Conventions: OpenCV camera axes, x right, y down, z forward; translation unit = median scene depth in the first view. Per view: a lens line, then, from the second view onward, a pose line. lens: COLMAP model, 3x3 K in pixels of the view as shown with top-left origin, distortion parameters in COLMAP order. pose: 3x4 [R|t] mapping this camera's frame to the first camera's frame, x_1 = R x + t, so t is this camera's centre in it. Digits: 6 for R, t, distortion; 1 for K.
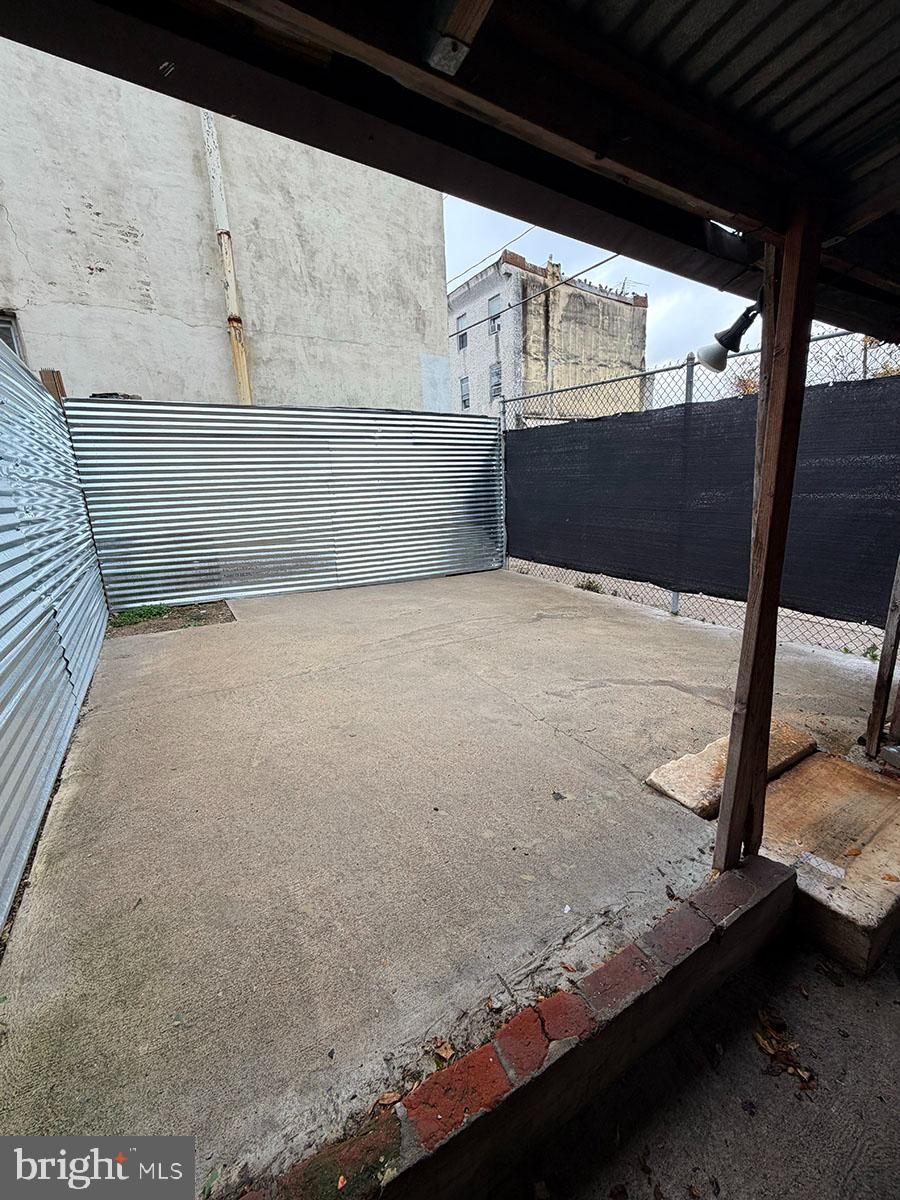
lens RADIAL K [[478.4, 0, 450.0], [0, 478.4, 600.0], [0, 0, 1]] dist [0.000302, -0.000063]
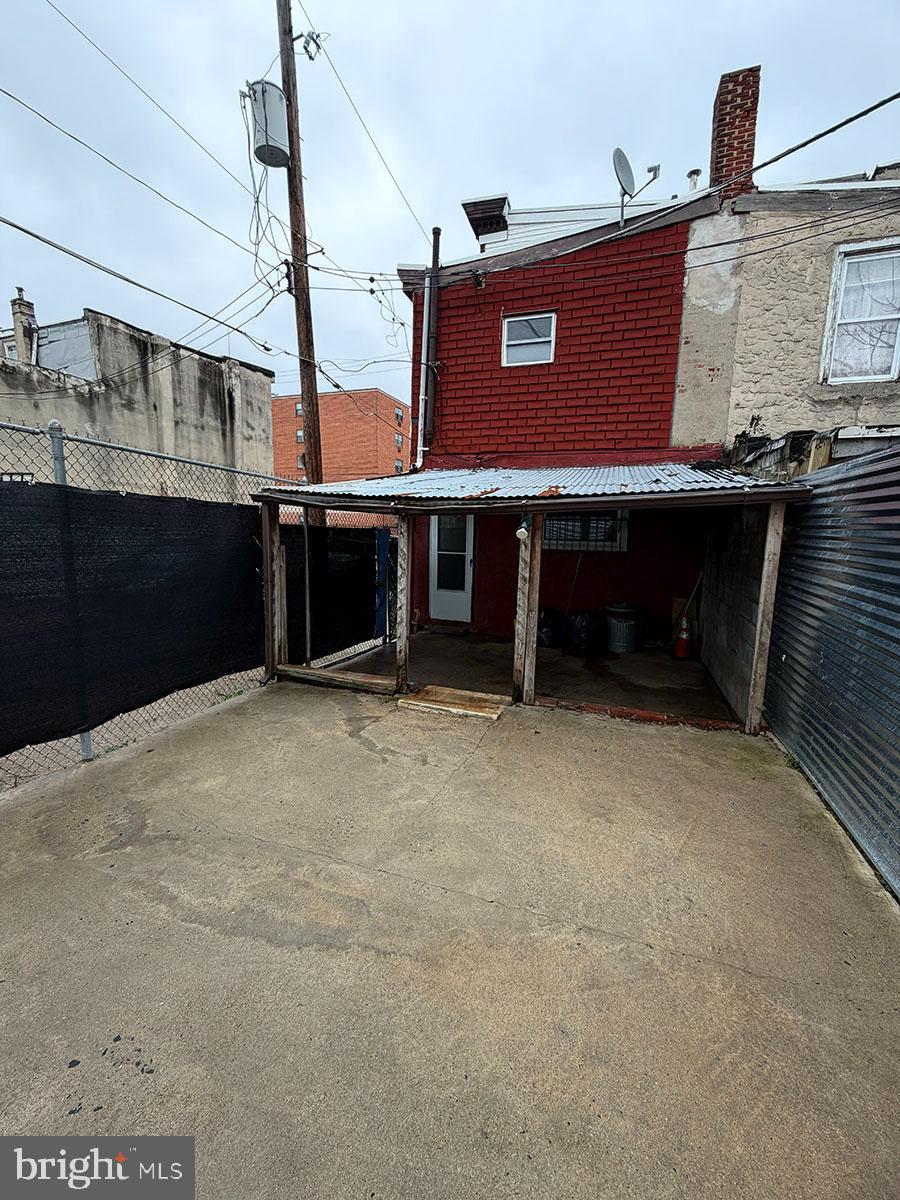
lens RADIAL K [[478.4, 0, 450.0], [0, 478.4, 600.0], [0, 0, 1]] dist [0.000302, -0.000063]
pose [[-0.629591, -0.089822, 0.771717, -0.623222], [0.192651, 0.944224, 0.267071, -0.429327], [-0.752663, 0.316817, -0.577171, 1.359737]]
